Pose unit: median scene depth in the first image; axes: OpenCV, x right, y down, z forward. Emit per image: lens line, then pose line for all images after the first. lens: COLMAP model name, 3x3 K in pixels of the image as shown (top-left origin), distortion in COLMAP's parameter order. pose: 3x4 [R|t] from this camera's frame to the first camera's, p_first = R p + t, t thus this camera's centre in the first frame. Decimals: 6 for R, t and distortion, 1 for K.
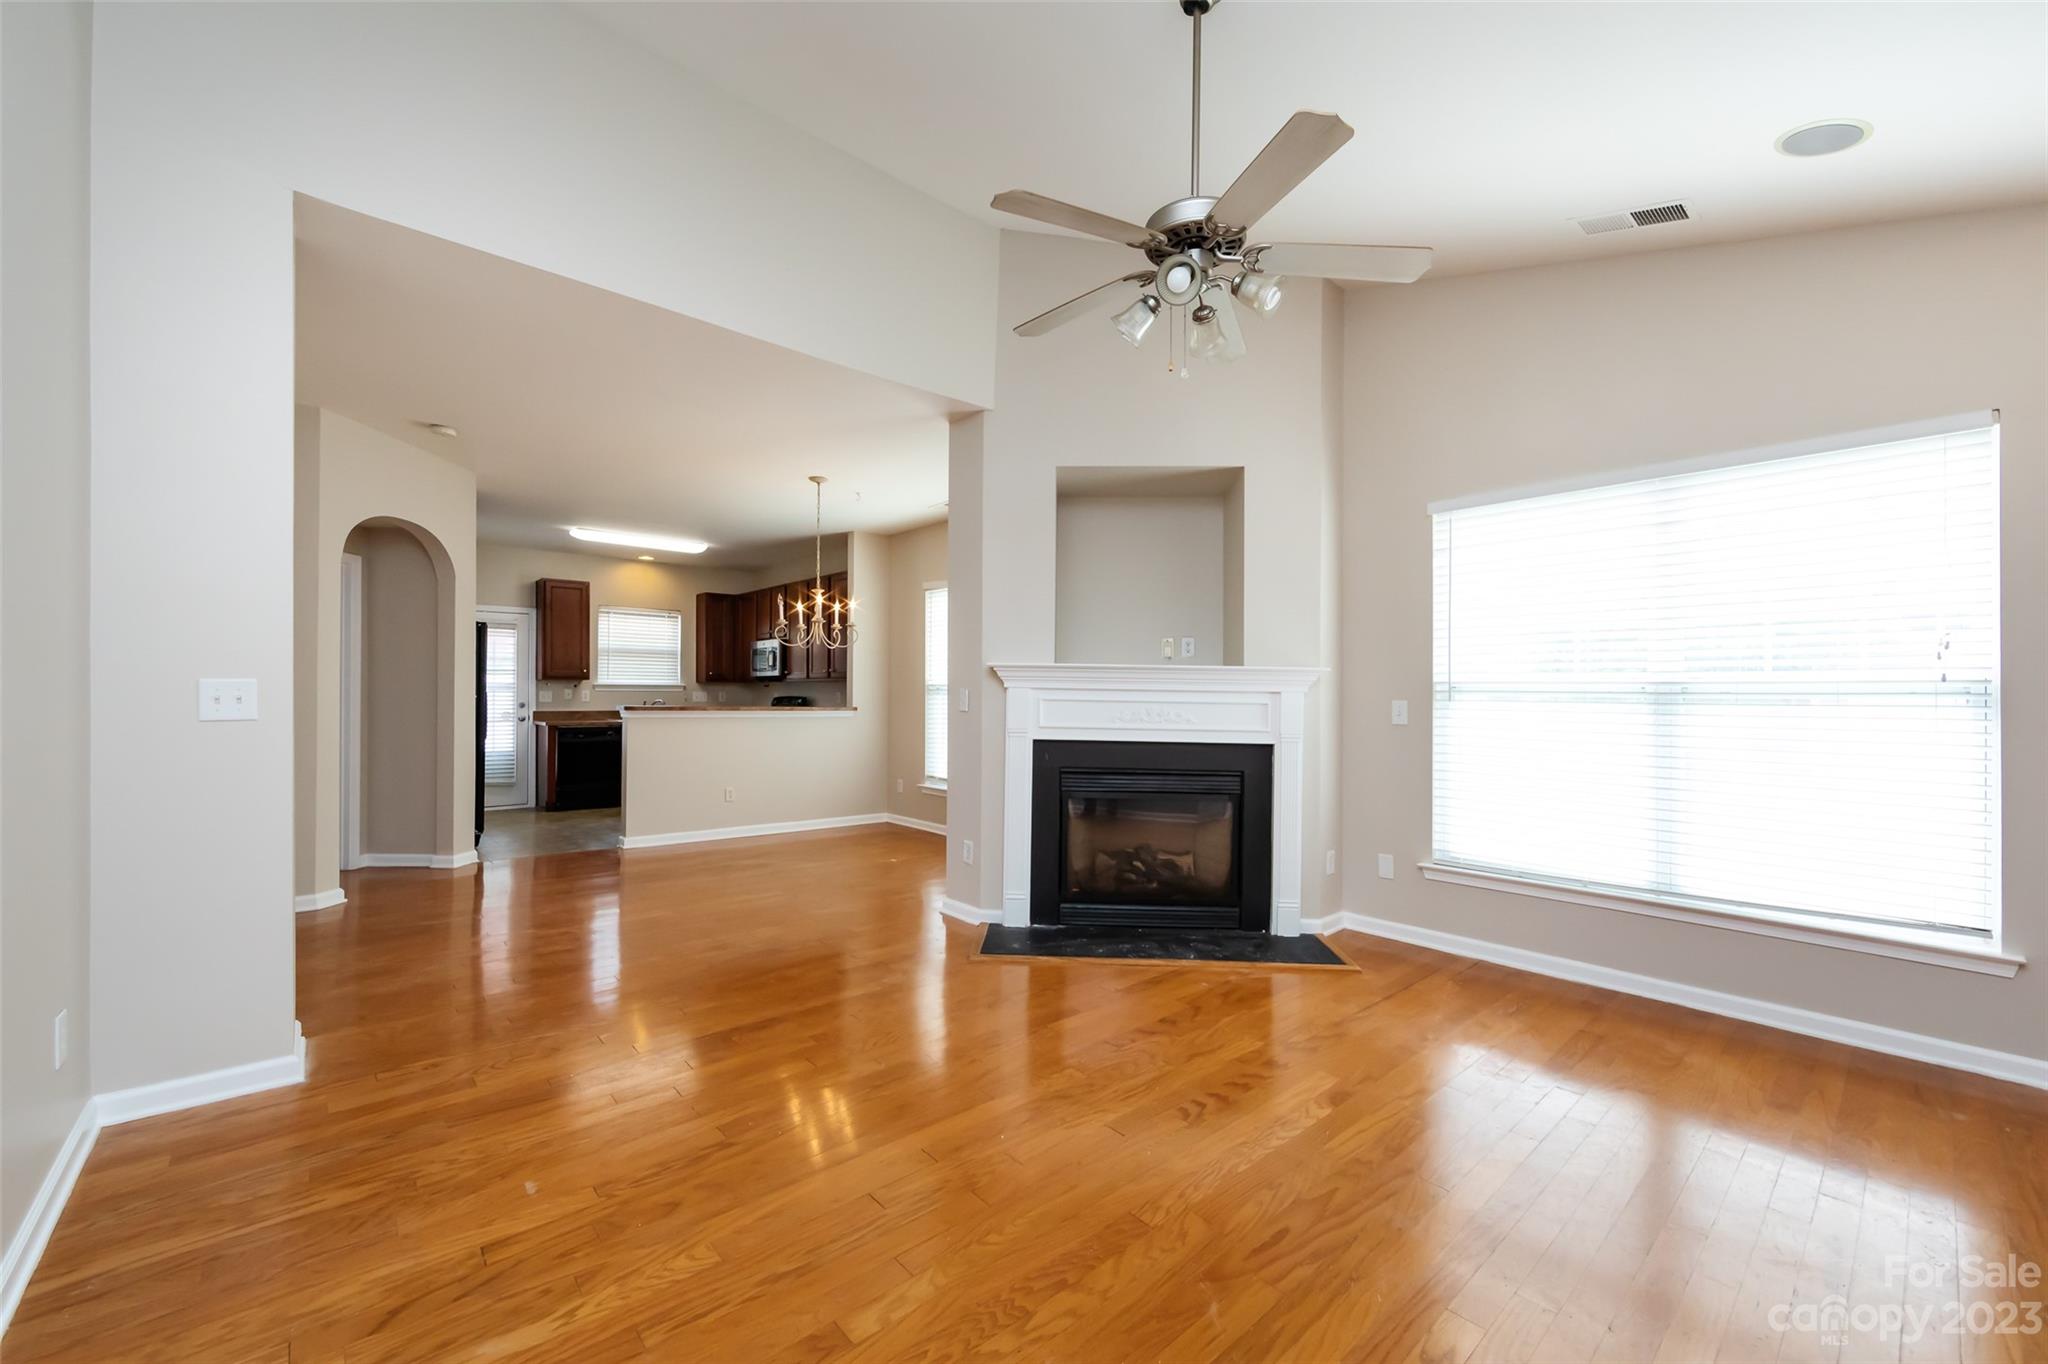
lens RADIAL K [[813.4, 0, 994.9], [0, 813.4, 687.3], [0, 0, 1]] dist [0.003150, -0.001957]
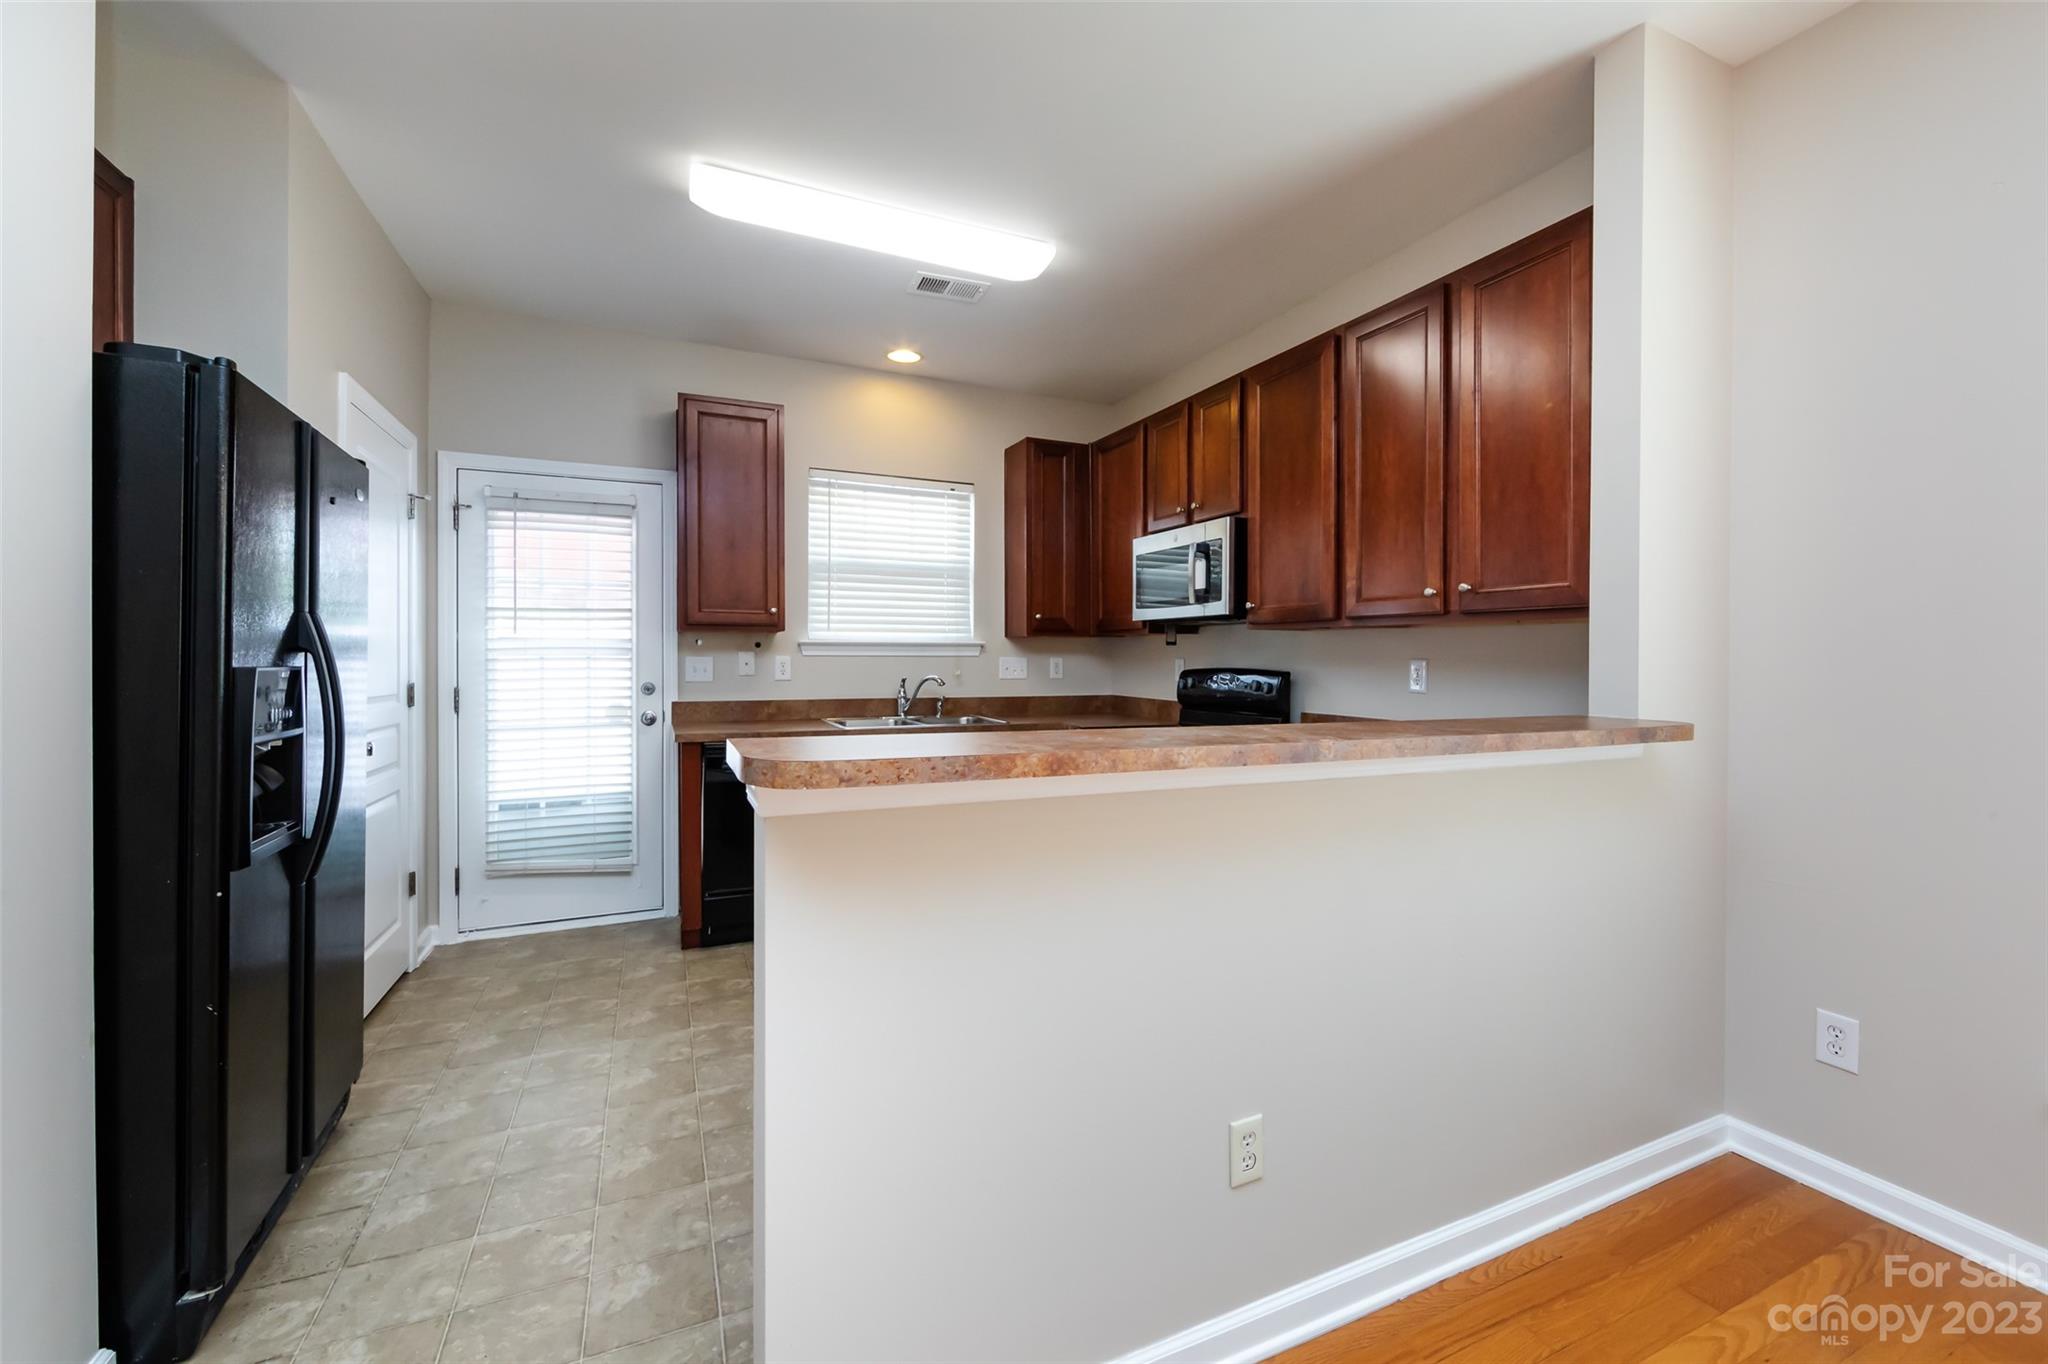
lens RADIAL K [[813.4, 0, 1043.4], [0, 813.4, 666.4], [0, 0, 1]] dist [0.003150, -0.001957]
pose [[0.967621, 0.002676, -0.252395, -0.258229], [0.002461, 0.999796, 0.020036, 0.001276], [0.252398, -0.020008, 0.967417, 0.624189]]
